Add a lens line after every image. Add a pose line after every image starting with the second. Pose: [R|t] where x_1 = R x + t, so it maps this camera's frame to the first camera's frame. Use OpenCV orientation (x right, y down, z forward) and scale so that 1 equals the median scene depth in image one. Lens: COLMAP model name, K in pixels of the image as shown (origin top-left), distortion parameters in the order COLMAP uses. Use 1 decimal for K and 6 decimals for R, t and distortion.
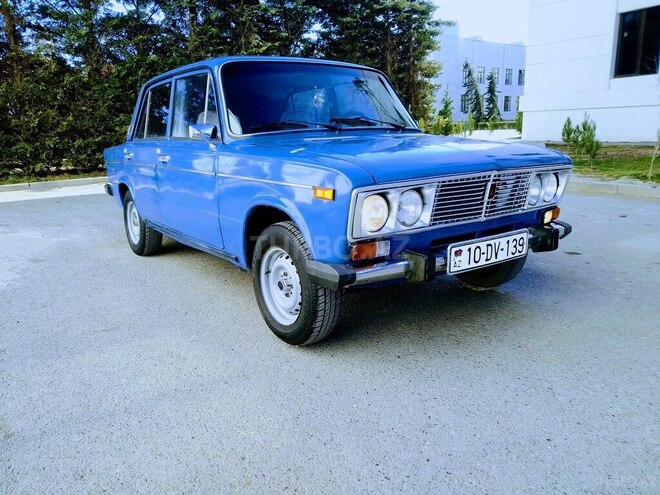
lens RADIAL K [[517.8, 0, 328.0], [0, 517.8, 241.6], [0, 0, 1]] dist [0.034648, -0.048368]
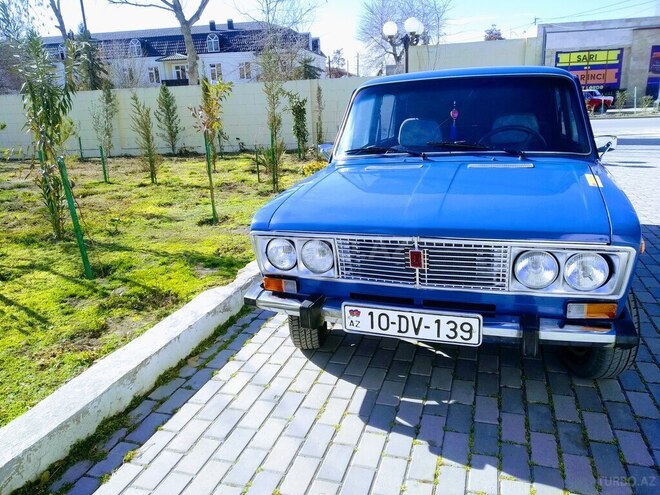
lens RADIAL K [[517.8, 0, 328.9], [0, 517.8, 245.2], [0, 0, 1]] dist [0.034648, -0.048368]
pose [[0.574108, 0.221433, -0.788269, 0.916758], [-0.137847, 0.975134, 0.173528, -0.251742], [0.807093, 0.009037, 0.590356, 0.369528]]
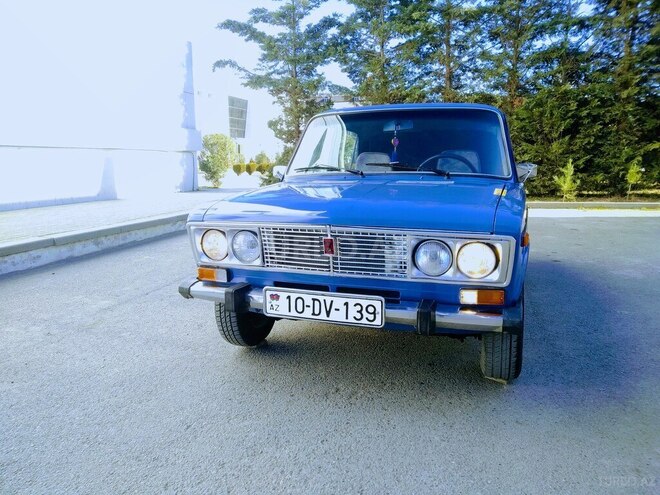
lens RADIAL K [[517.8, 0, 334.7], [0, 517.8, 243.7], [0, 0, 1]] dist [0.034648, -0.048368]
pose [[0.579253, 0.150822, -0.801073, 1.099202], [-0.181307, 0.981955, 0.053775, -0.156544], [0.794728, 0.114091, 0.596146, 0.435116]]
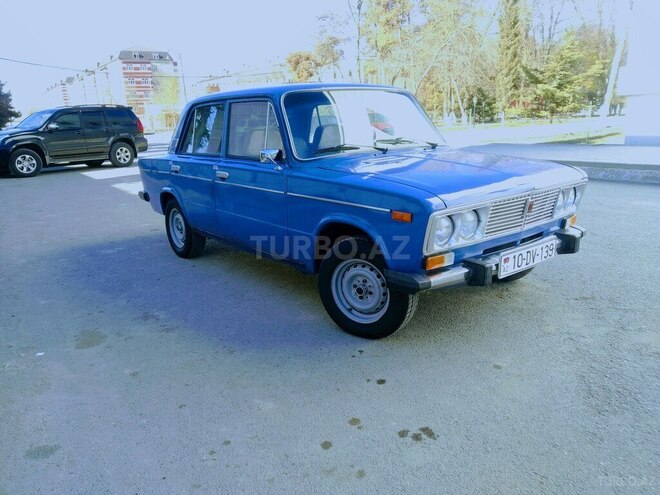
lens RADIAL K [[517.8, 0, 331.1], [0, 517.8, 243.5], [0, 0, 1]] dist [0.034648, -0.048368]
pose [[0.998383, -0.024042, 0.051513, -0.211580], [0.022417, 0.999240, 0.031894, -0.062028], [-0.052241, -0.030688, 0.998163, -0.185279]]
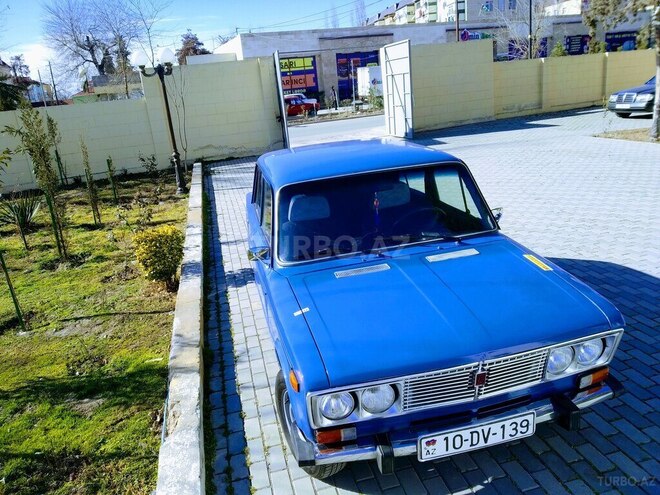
lens RADIAL K [[517.8, 0, 333.0], [0, 517.8, 243.3], [0, 0, 1]] dist [0.034648, -0.048368]
pose [[0.917521, 0.066566, -0.392076, 0.428126], [-0.015436, 0.991110, 0.132146, -0.473248], [0.397387, -0.115194, 0.910392, 0.040995]]
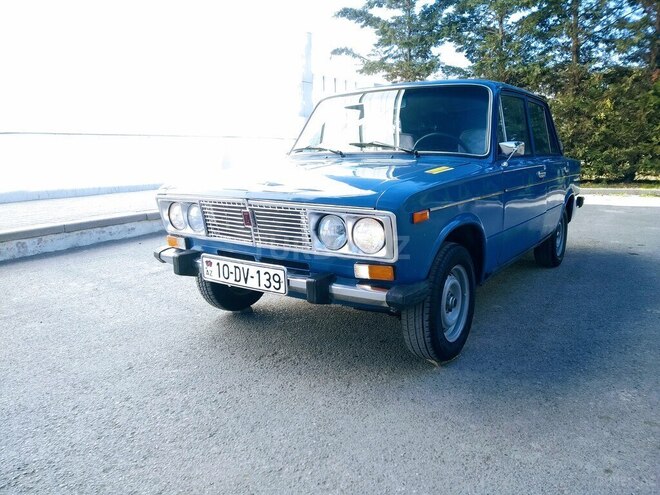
lens RADIAL K [[517.8, 0, 329.7], [0, 517.8, 247.6], [0, 0, 1]] dist [0.034648, -0.048368]
pose [[0.318968, 0.196518, -0.927168, 1.357927], [-0.192698, 0.971281, 0.139575, -0.219434], [0.927969, 0.134144, 0.347676, 0.802340]]
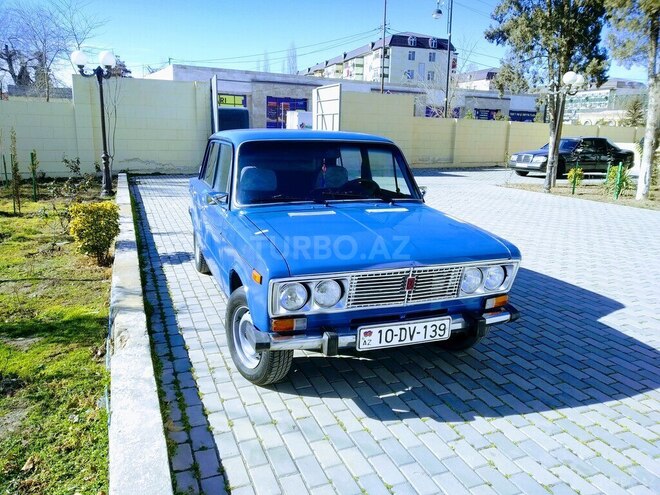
lens RADIAL K [[517.8, 0, 335.0], [0, 517.8, 244.3], [0, 0, 1]] dist [0.034648, -0.048368]
pose [[0.964619, 0.108476, -0.240298, 0.425182], [-0.104307, 0.994091, 0.030041, -0.204724], [0.242137, -0.003913, 0.970234, -0.184740]]
